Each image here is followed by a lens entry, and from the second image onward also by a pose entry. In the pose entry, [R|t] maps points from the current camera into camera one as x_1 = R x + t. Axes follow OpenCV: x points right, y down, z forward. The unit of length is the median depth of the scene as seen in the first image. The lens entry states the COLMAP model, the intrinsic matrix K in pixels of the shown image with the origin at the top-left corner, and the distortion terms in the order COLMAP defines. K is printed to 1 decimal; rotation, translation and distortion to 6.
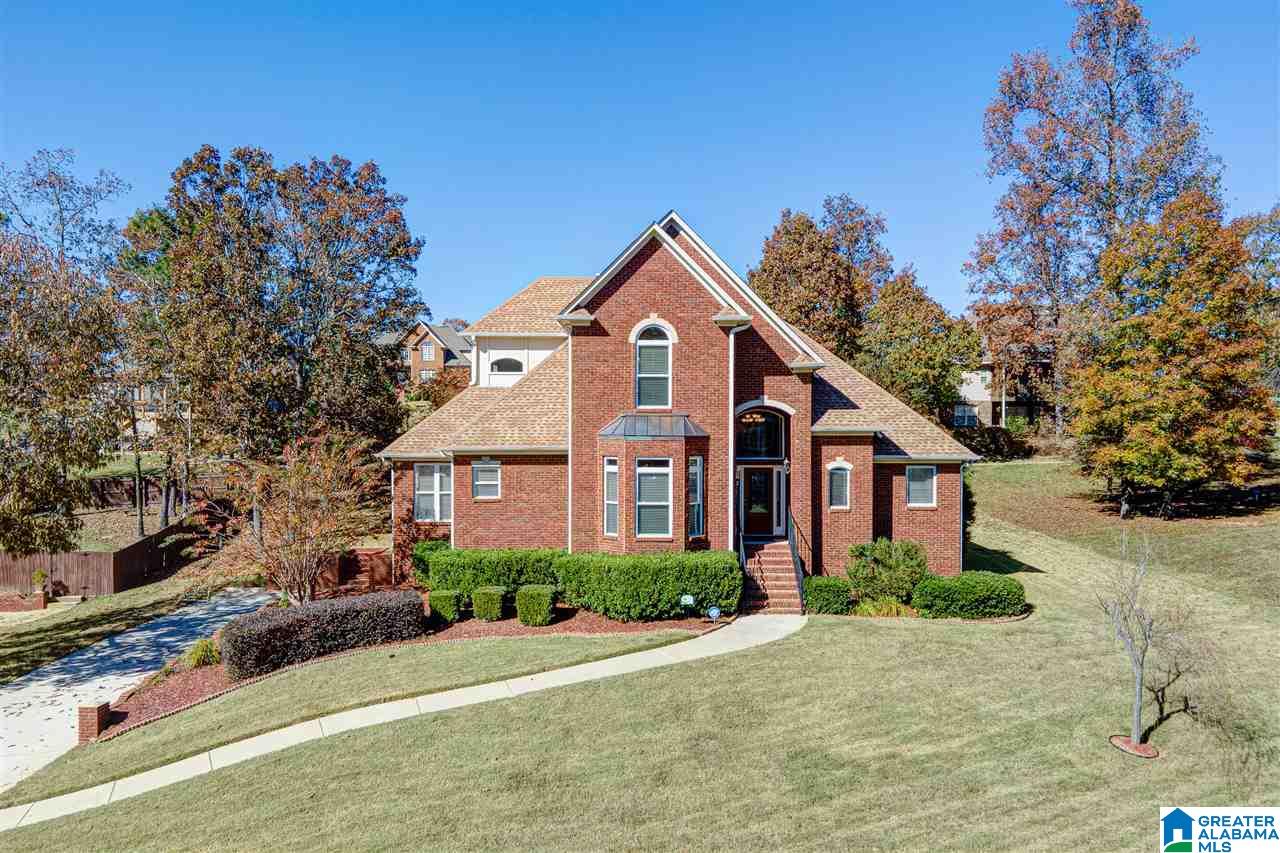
lens RADIAL K [[896.9, 0, 640.0], [0, 896.9, 473.7], [0, 0, 1]] dist [0.031573, 0.001096]
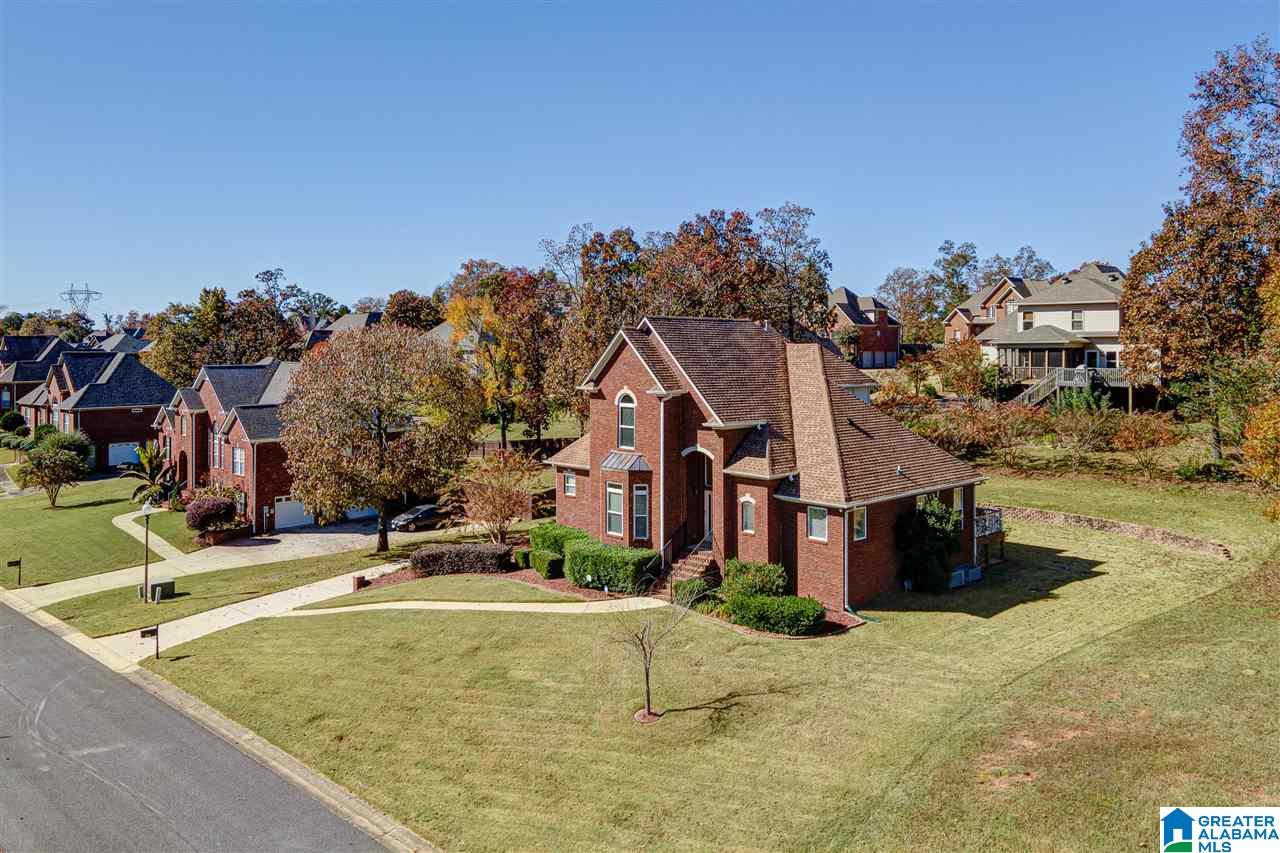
lens RADIAL K [[927.8, 0, 640.0], [0, 927.8, 426.5], [0, 0, 1]] dist [0.004017, 0.000513]
pose [[0.720299, 0.059514, -0.691106, 1.094931], [-0.045101, 0.998223, 0.038955, -0.170921], [0.692196, 0.003110, 0.721703, -0.099906]]
